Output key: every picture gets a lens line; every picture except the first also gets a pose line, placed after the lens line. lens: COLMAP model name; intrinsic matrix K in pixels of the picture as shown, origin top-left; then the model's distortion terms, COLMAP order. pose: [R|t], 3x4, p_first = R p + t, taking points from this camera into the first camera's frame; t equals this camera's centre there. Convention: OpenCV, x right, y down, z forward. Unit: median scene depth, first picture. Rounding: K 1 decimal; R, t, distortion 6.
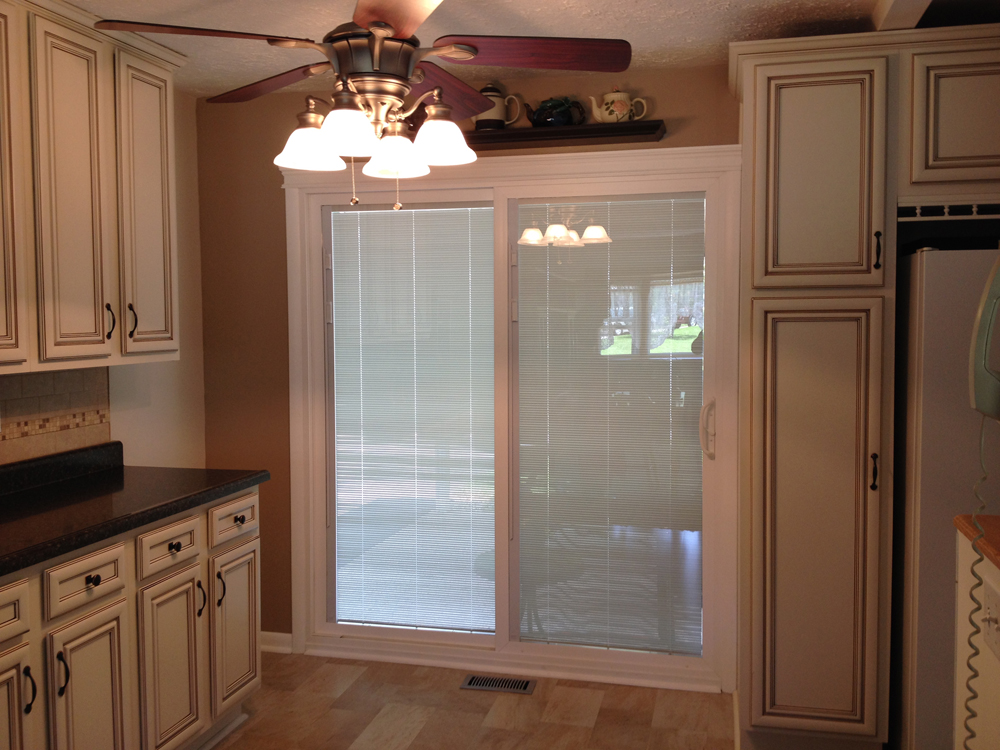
lens RADIAL K [[928.2, 0, 496.7], [0, 928.2, 370.9], [0, 0, 1]] dist [-0.004614, 0.000000]
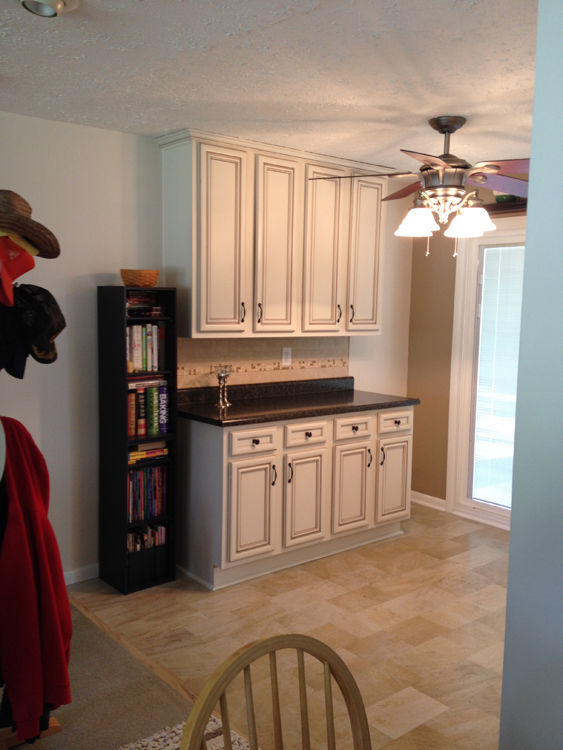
lens RADIAL K [[706.1, 0, 288.2], [0, 706.1, 375.8], [0, 0, 1]] dist [0.009335, 0.000000]
pose [[0.801433, 0.076793, -0.593133, 0.362199], [-0.055561, 0.996994, 0.054008, 0.003482], [0.595498, -0.010328, 0.803291, -0.252246]]
